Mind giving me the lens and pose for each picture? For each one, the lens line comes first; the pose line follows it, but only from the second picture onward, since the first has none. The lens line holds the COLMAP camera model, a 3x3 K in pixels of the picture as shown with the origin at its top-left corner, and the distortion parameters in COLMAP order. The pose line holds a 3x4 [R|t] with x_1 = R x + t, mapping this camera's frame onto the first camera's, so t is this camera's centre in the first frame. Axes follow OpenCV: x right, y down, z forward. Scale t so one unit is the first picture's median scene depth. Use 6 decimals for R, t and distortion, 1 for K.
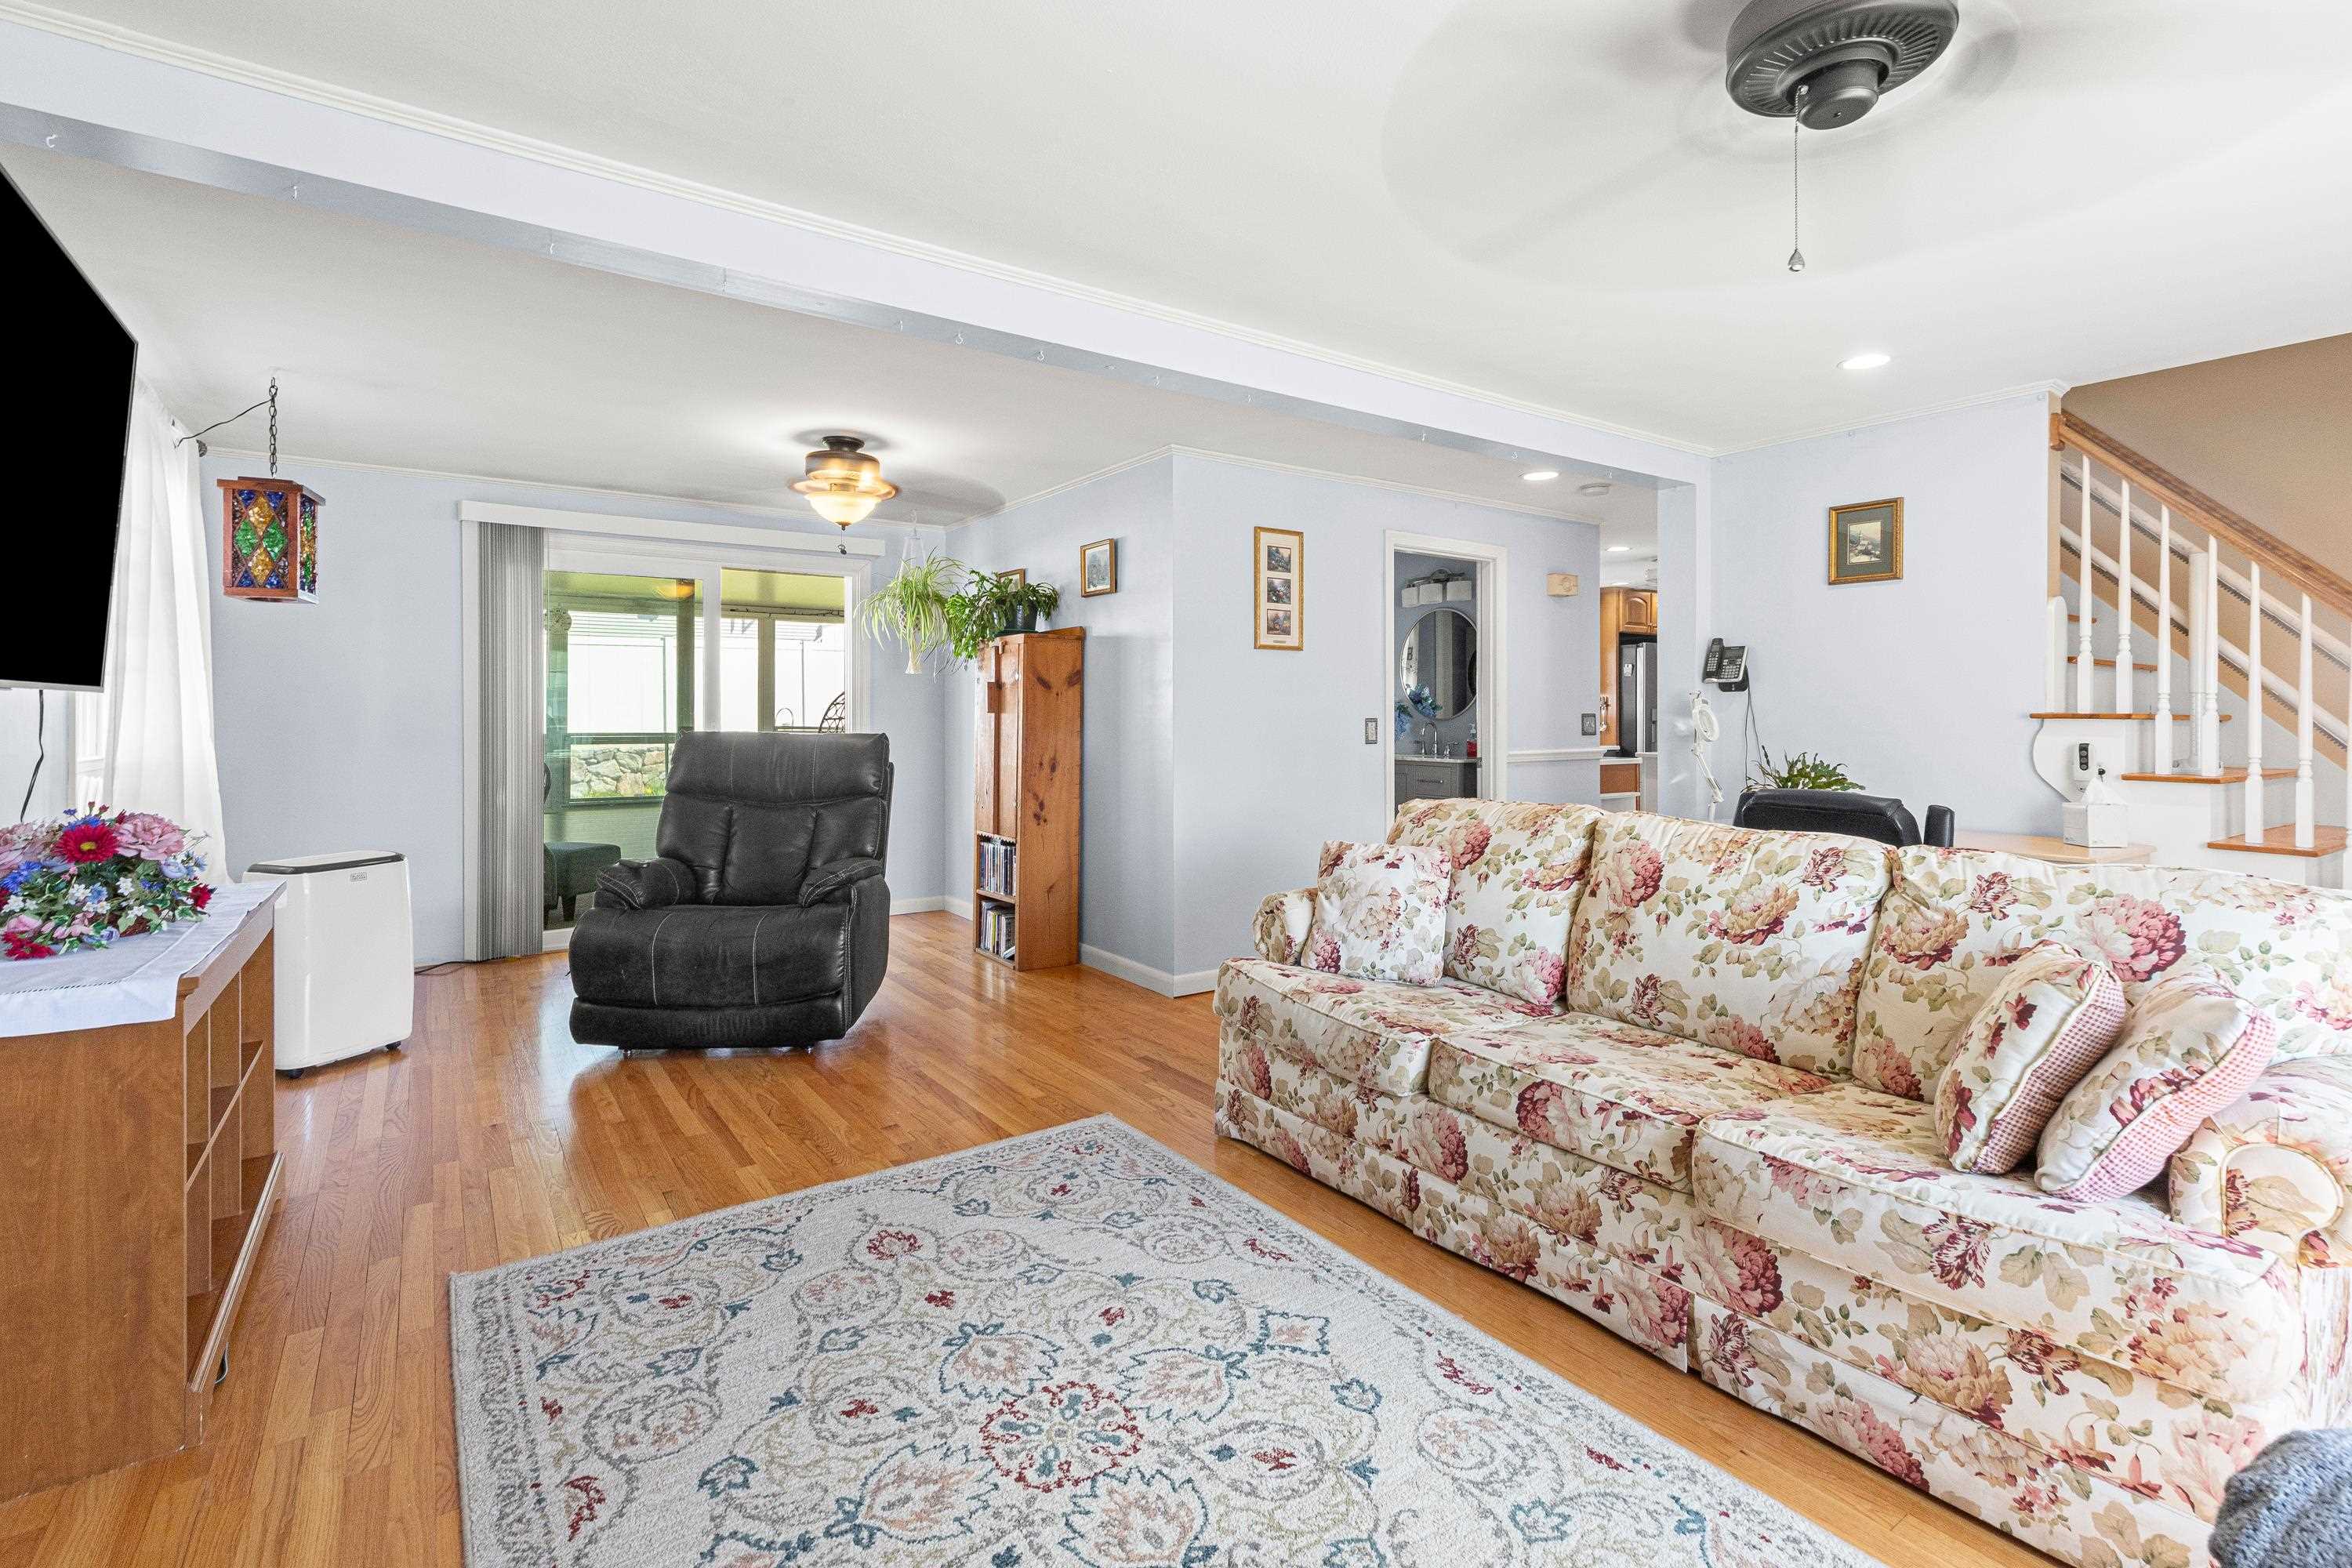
lens RADIAL K [[1073.9, 0, 1173.6], [0, 1073.9, 710.0], [0, 0, 1]] dist [0.001620, 0.001210]
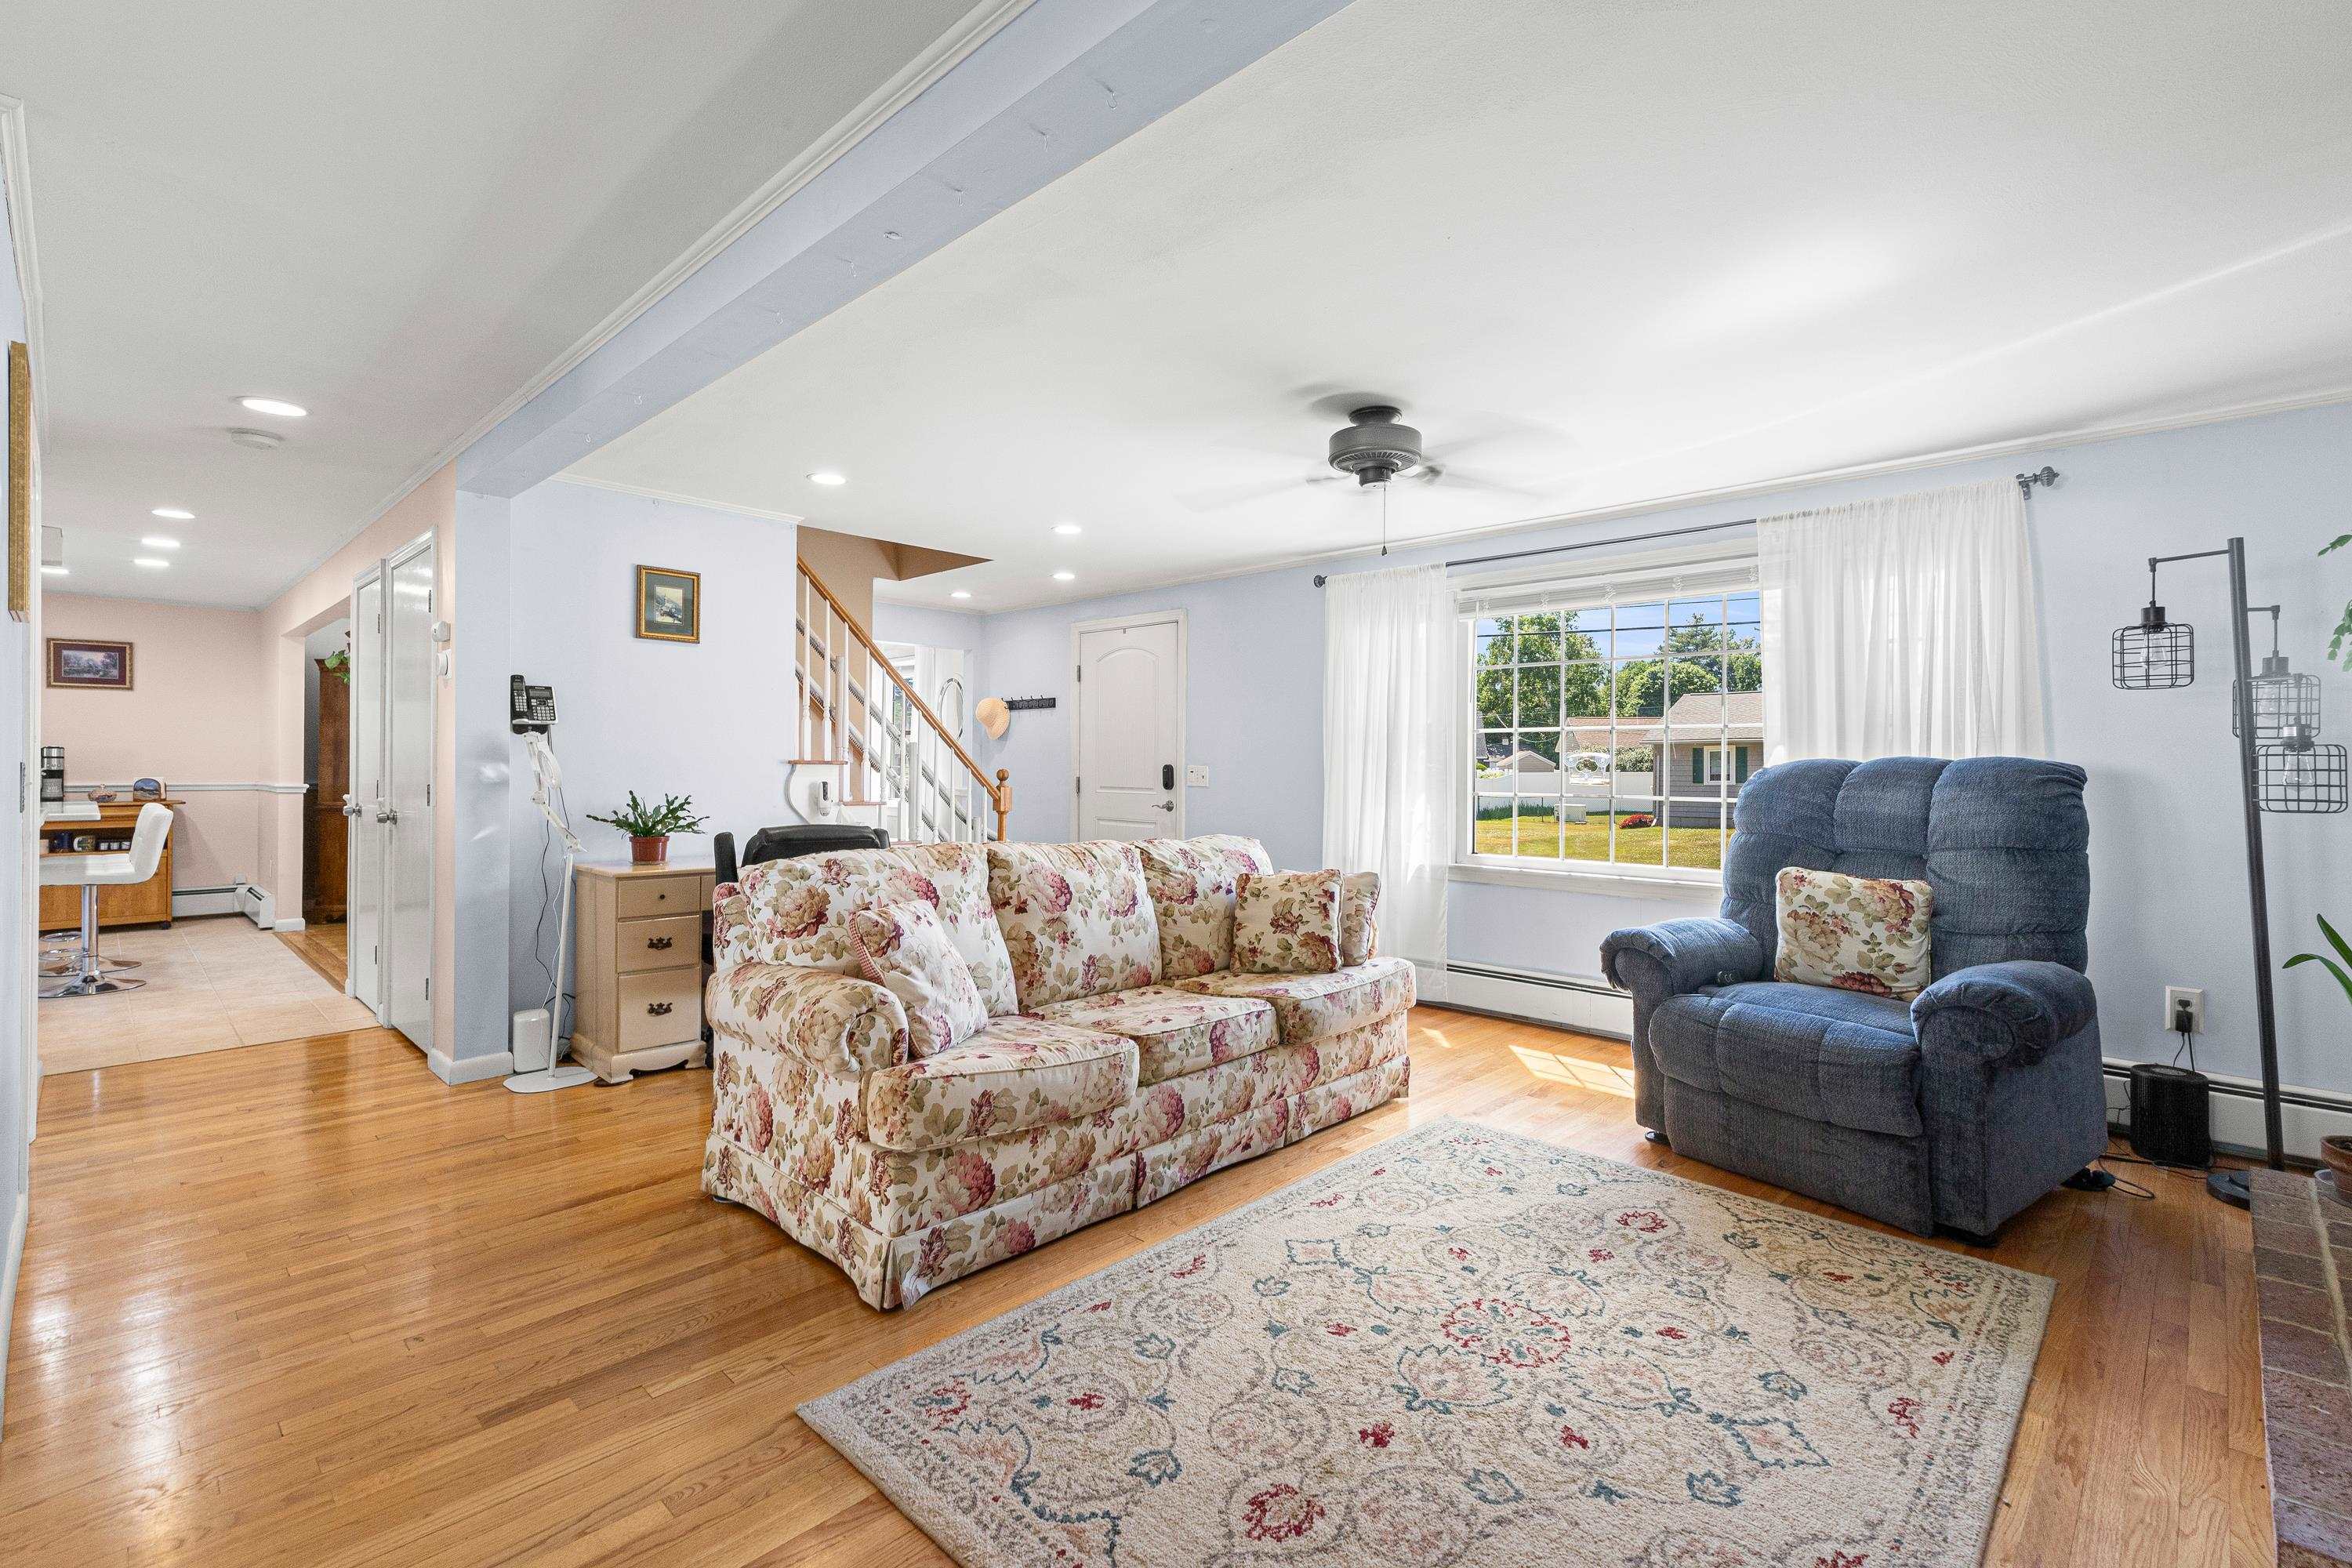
lens RADIAL K [[1073.9, 0, 1175.5], [0, 1073.9, 770.6], [0, 0, 1]] dist [0.001620, 0.001210]
pose [[-0.193100, -0.007963, 0.981147, -0.923046], [-0.009668, 0.999934, 0.006212, 0.004683], [-0.981131, -0.008286, -0.193164, 1.188332]]
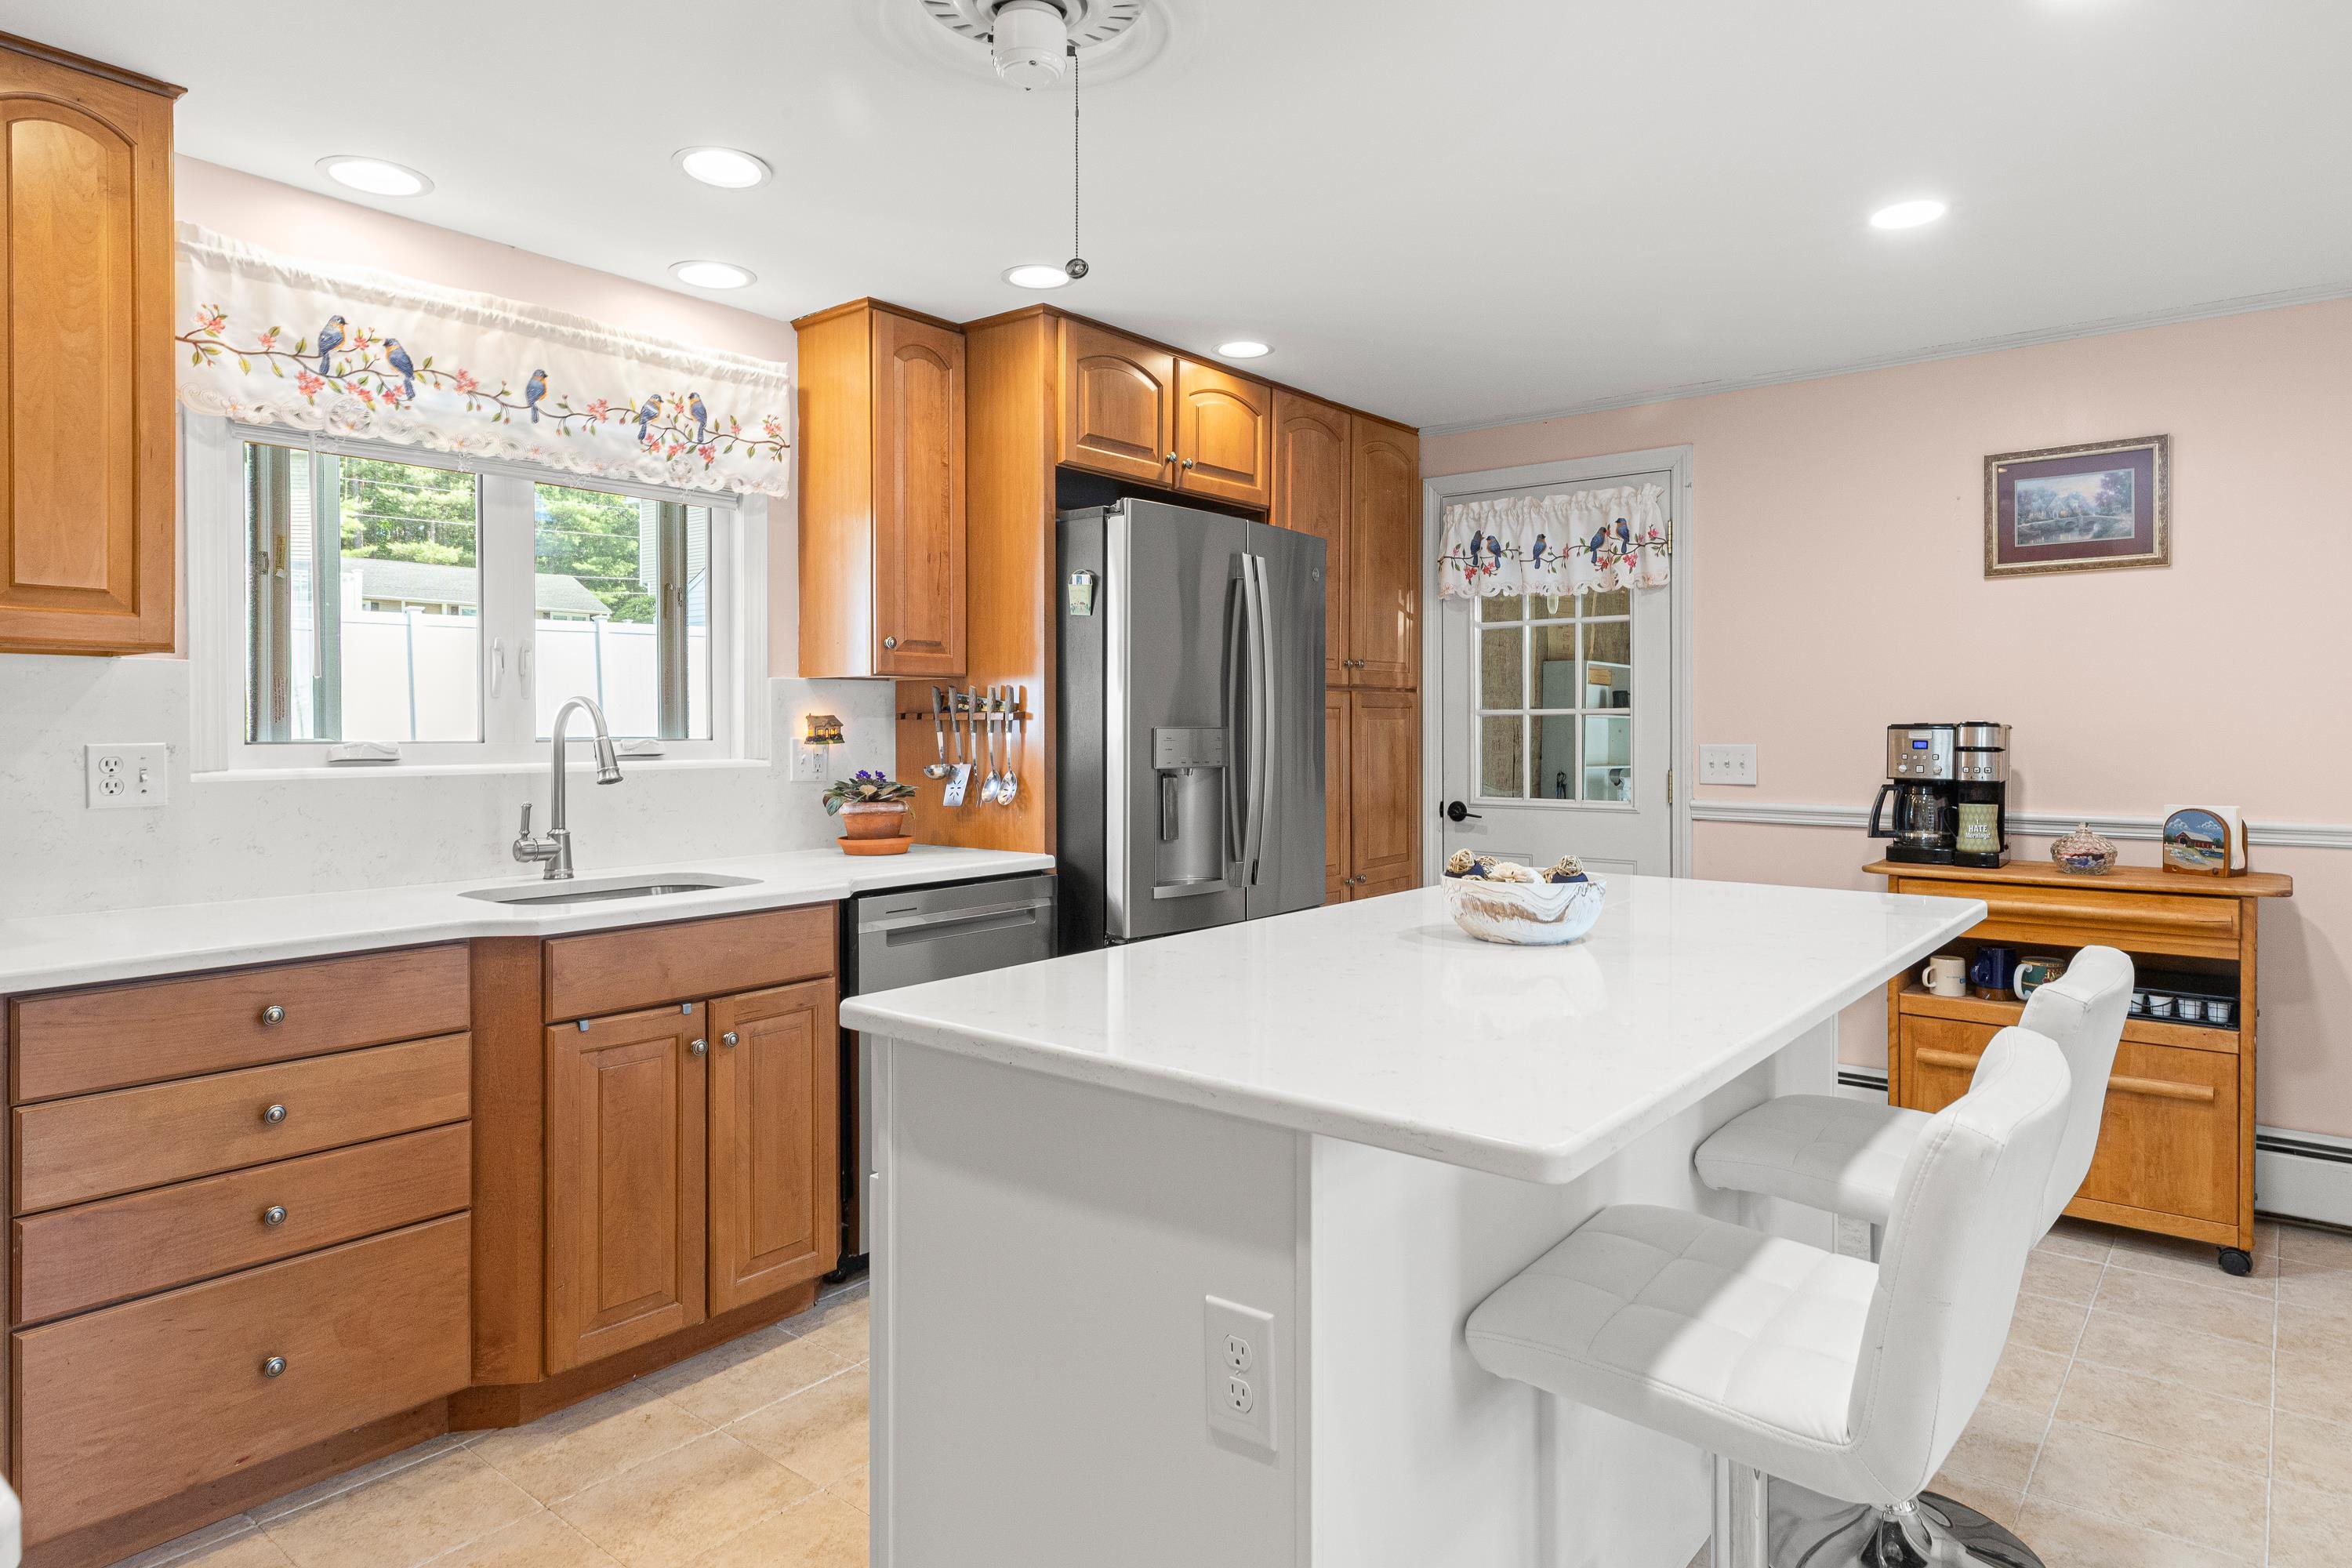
lens RADIAL K [[1367.0, 0, 1192.0], [0, 1367.0, 742.5], [0, 0, 1]] dist [0.009865, 0.000467]
pose [[0.958382, -0.006244, 0.285420, 1.354589], [0.002206, 0.999893, 0.014468, -0.014208], [-0.285480, -0.013236, 0.958293, 2.470210]]
